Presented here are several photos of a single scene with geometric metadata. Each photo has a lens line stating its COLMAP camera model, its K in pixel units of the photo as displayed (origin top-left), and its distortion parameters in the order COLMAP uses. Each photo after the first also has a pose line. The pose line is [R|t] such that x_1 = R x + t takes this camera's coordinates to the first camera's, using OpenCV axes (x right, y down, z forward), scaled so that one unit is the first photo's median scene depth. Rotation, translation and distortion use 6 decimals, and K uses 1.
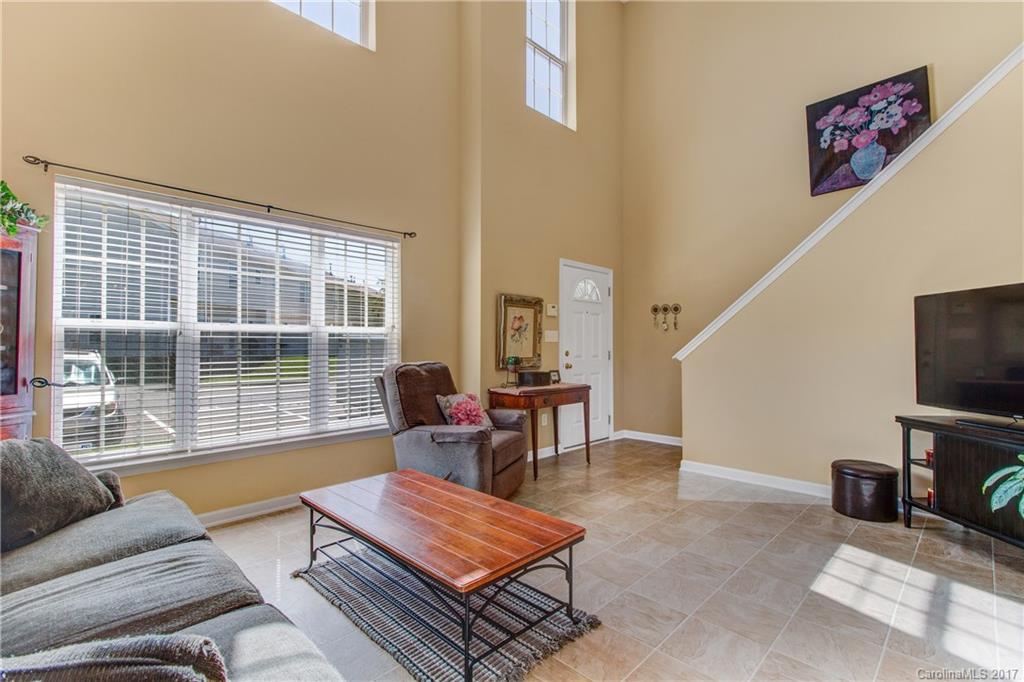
lens RADIAL K [[476.0, 0, 512.3], [0, 476.0, 343.8], [0, 0, 1]] dist [-0.002821, -0.001117]
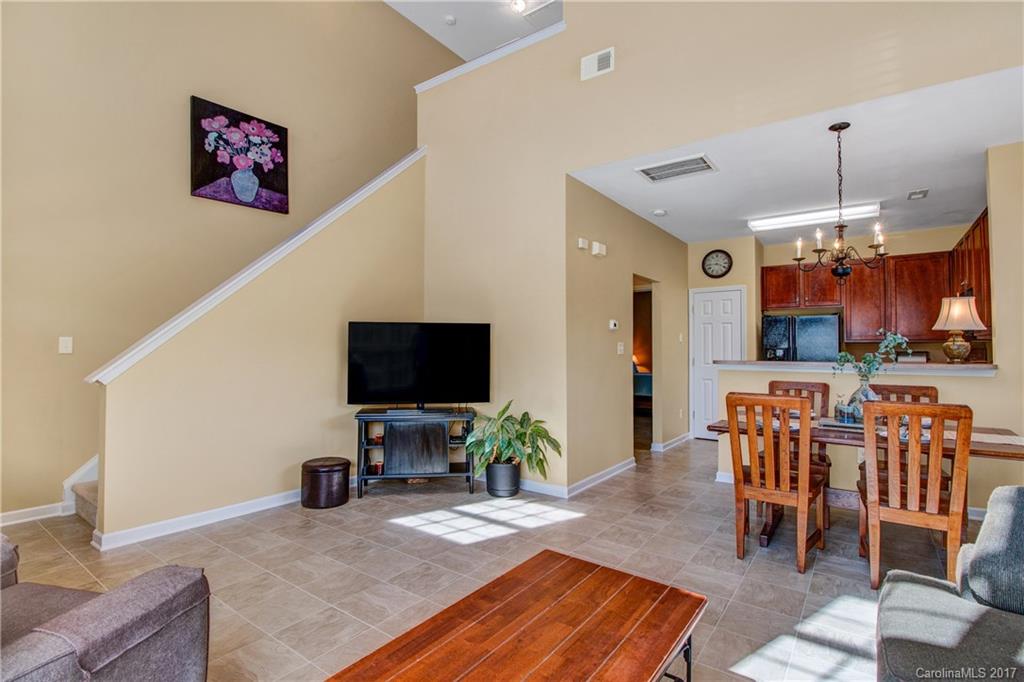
lens RADIAL K [[476.0, 0, 511.3], [0, 476.0, 342.5], [0, 0, 1]] dist [-0.002821, -0.001117]
pose [[-0.120517, 0.020828, 0.992493, -0.479228], [-0.012988, 0.999661, -0.022555, -0.017708], [-0.992626, -0.015609, -0.120206, 0.673697]]
